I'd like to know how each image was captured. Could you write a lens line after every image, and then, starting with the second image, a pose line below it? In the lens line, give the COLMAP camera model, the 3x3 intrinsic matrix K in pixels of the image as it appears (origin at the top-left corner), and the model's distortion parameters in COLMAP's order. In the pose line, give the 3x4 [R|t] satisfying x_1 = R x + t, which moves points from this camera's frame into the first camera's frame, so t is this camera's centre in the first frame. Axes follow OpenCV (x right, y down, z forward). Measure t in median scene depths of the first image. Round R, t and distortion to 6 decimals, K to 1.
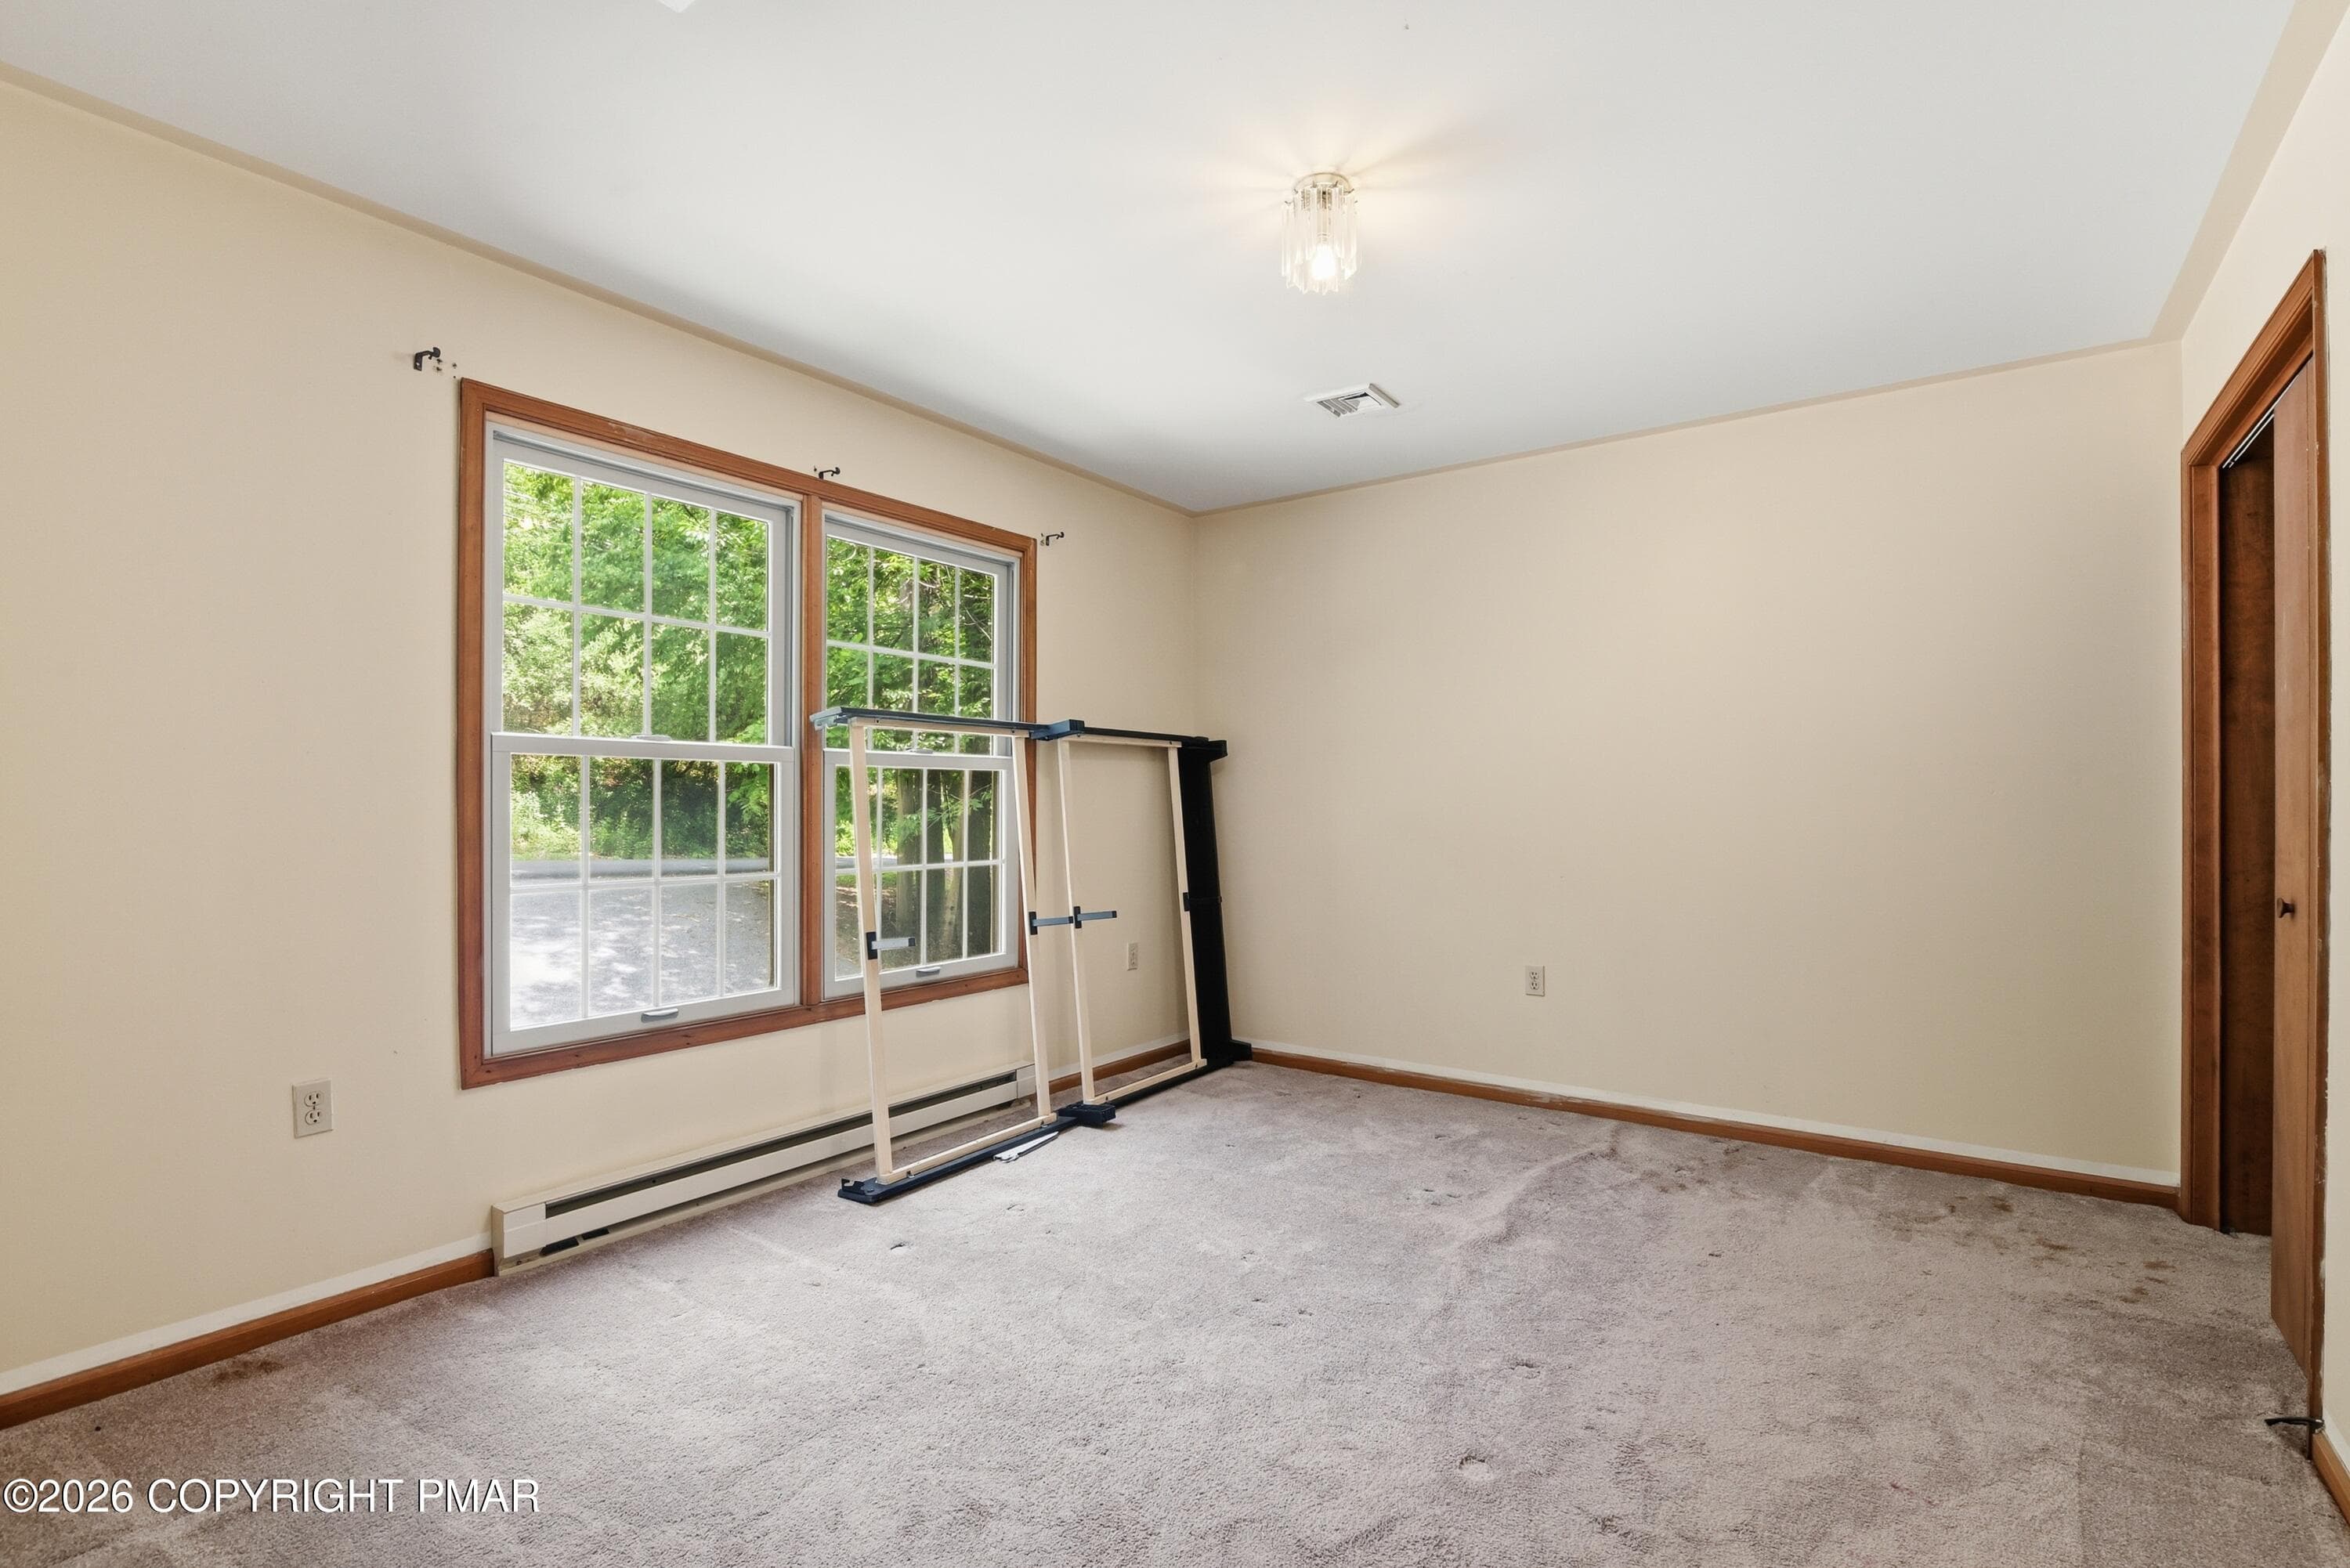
lens RADIAL K [[1031.3, 0, 1181.6], [0, 1031.3, 788.0], [0, 0, 1]] dist [-0.048046, 0.018132]
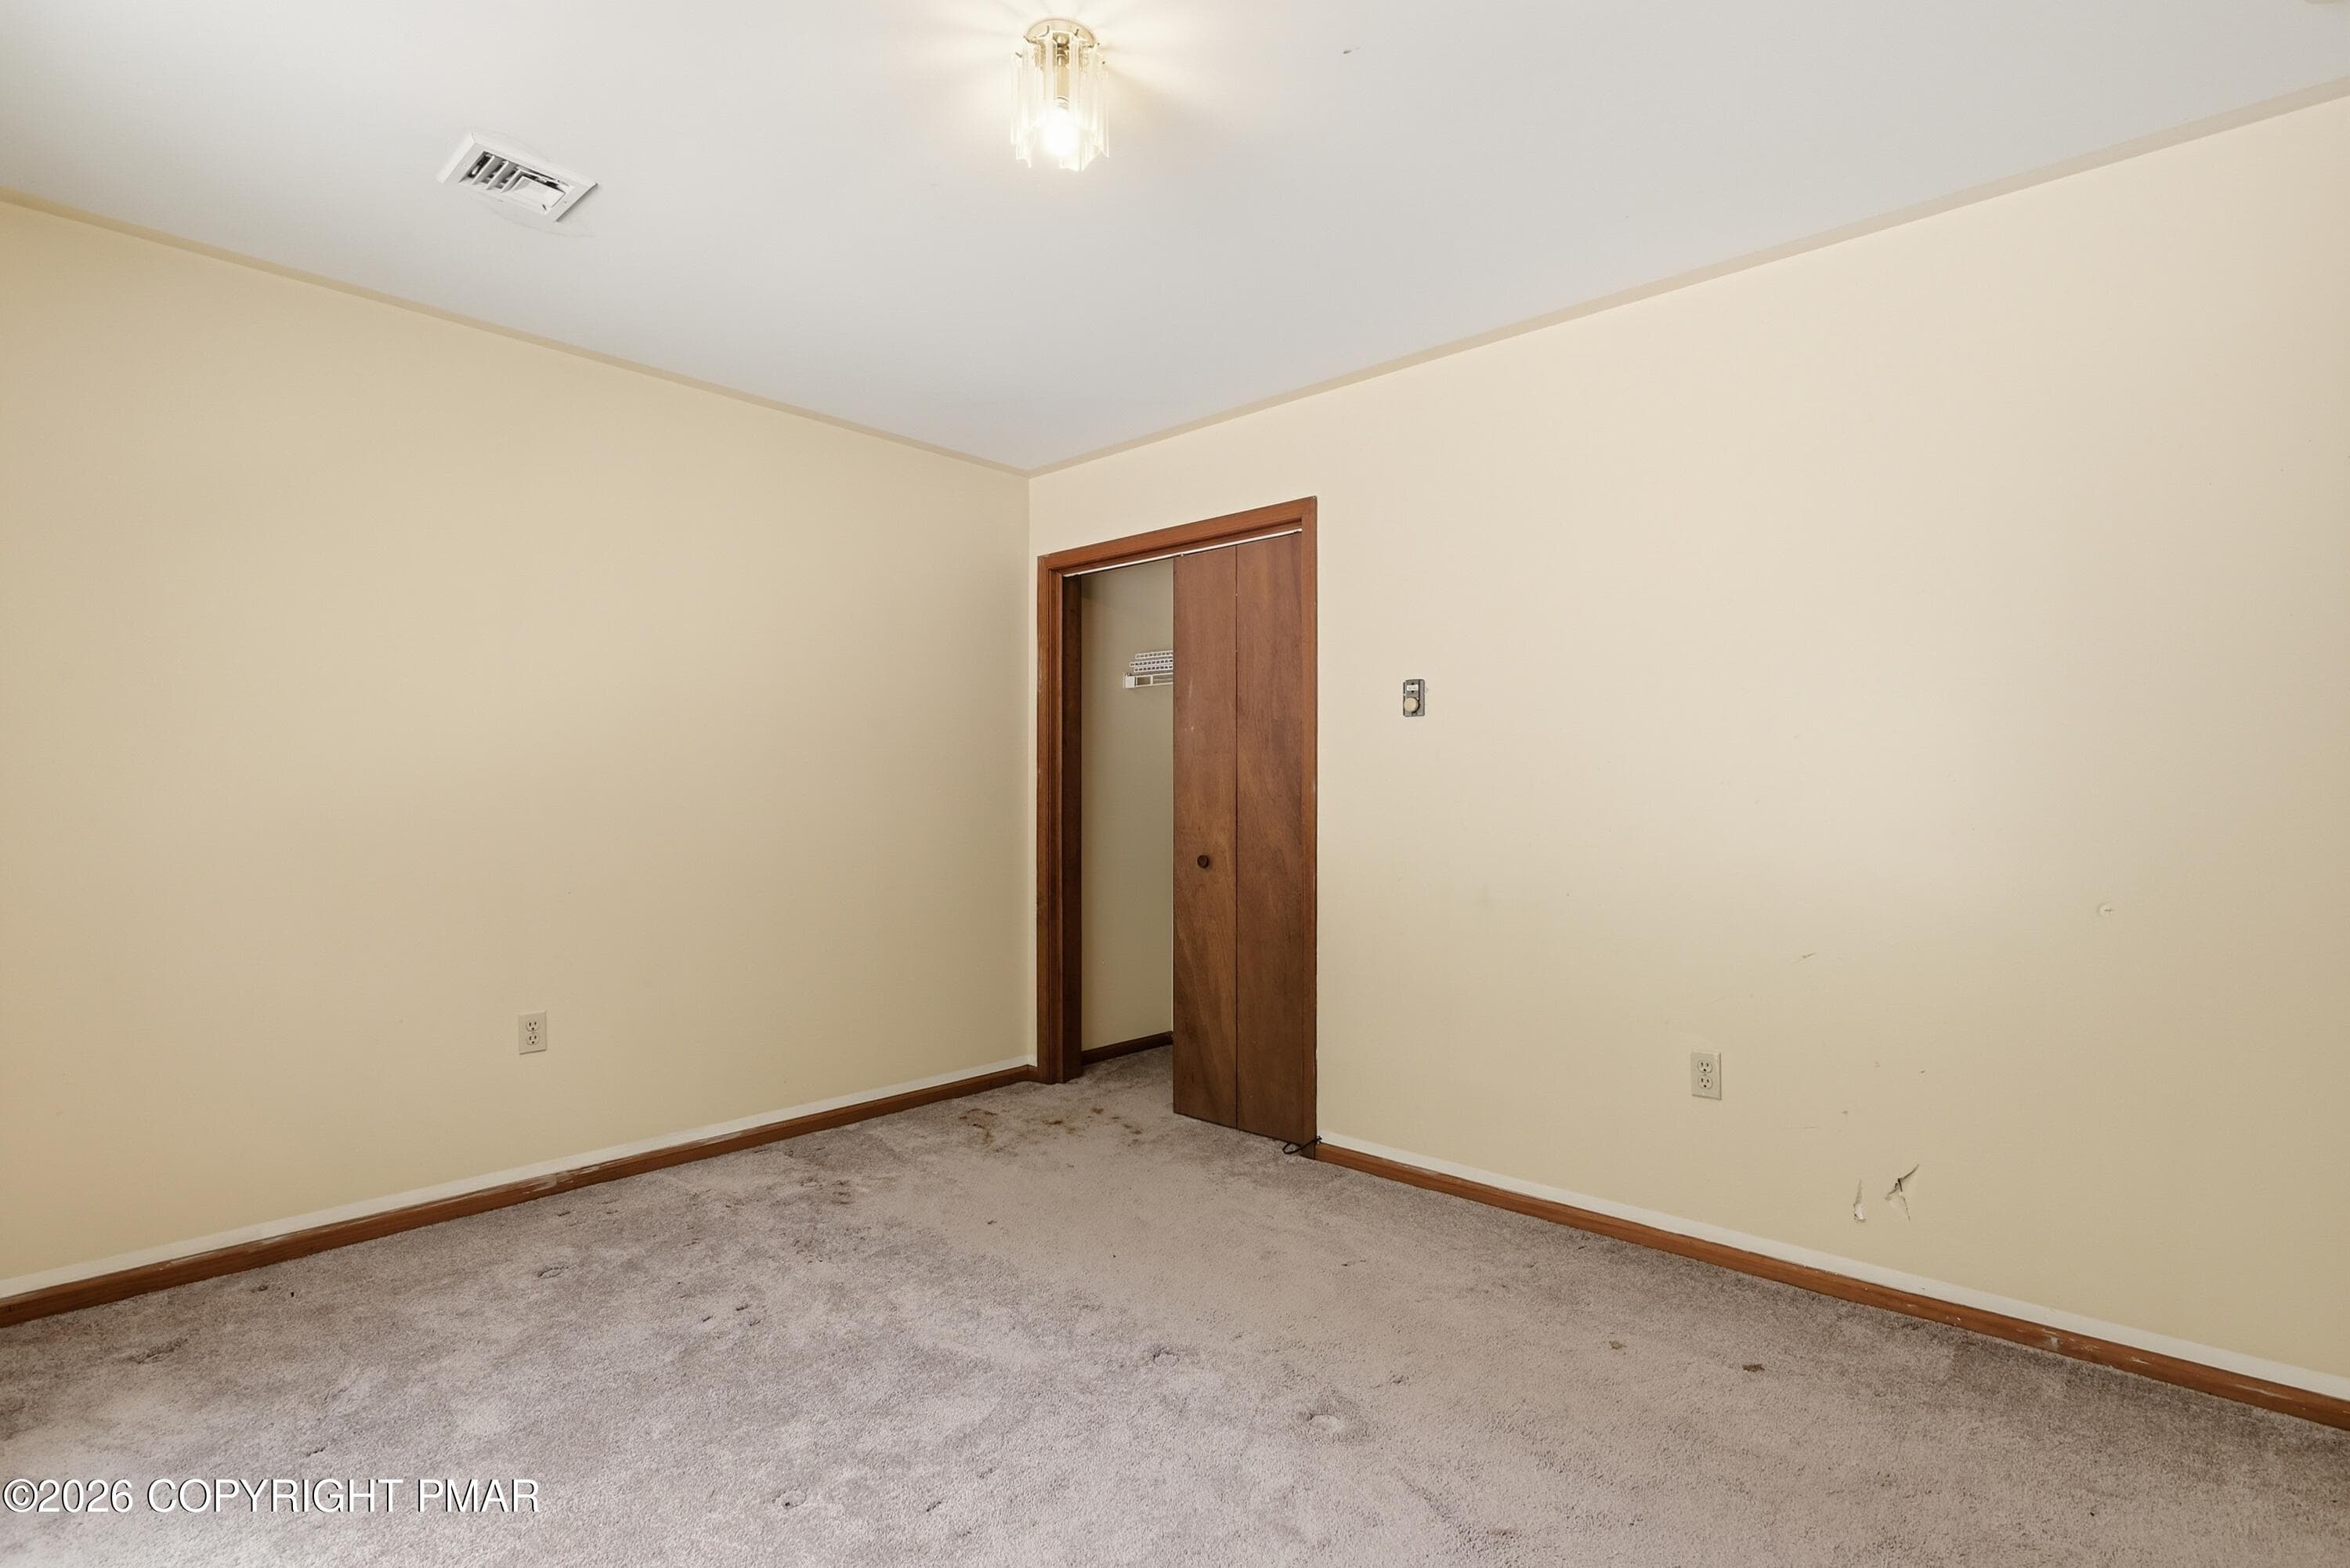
lens RADIAL K [[1063.4, 0, 1161.0], [0, 1063.4, 790.0], [0, 0, 1]] dist [-0.002628, -0.000363]
pose [[0.168913, 0.001900, 0.985629, -0.468116], [-0.015442, 0.999881, 0.000719, -0.000573], [-0.985510, -0.015342, 0.168923, 0.538507]]
